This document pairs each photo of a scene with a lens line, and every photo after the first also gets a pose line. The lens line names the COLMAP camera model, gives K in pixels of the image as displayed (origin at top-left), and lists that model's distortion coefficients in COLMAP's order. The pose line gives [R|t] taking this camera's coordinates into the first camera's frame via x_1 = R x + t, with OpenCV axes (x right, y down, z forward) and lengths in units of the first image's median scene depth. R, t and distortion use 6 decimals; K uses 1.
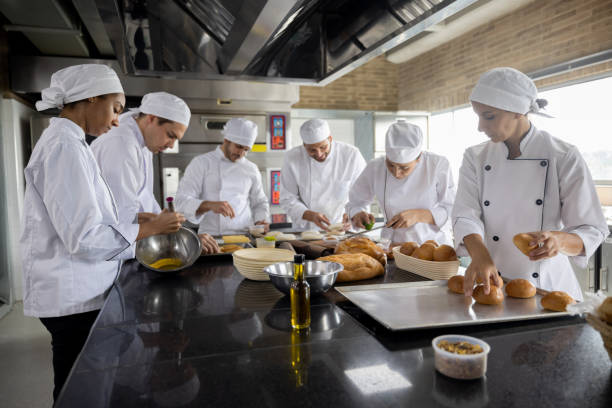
lens RADIAL K [[613.1, 0, 306.0], [0, 613.1, 204.0], [0, 0, 1]] dist [-0.042317, 0.030027]
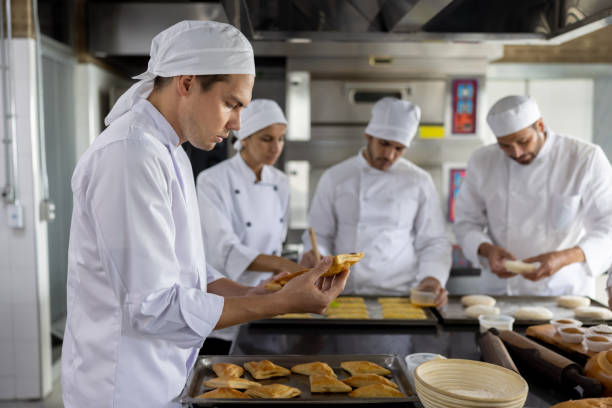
lens RADIAL K [[613.1, 0, 306.0], [0, 613.1, 204.0], [0, 0, 1]] dist [-0.042317, 0.030027]
pose [[0.935640, 0.049988, -0.349399, 0.028417], [-0.032384, 0.997903, 0.056048, -0.048907], [0.351467, -0.041126, 0.935296, 0.361310]]
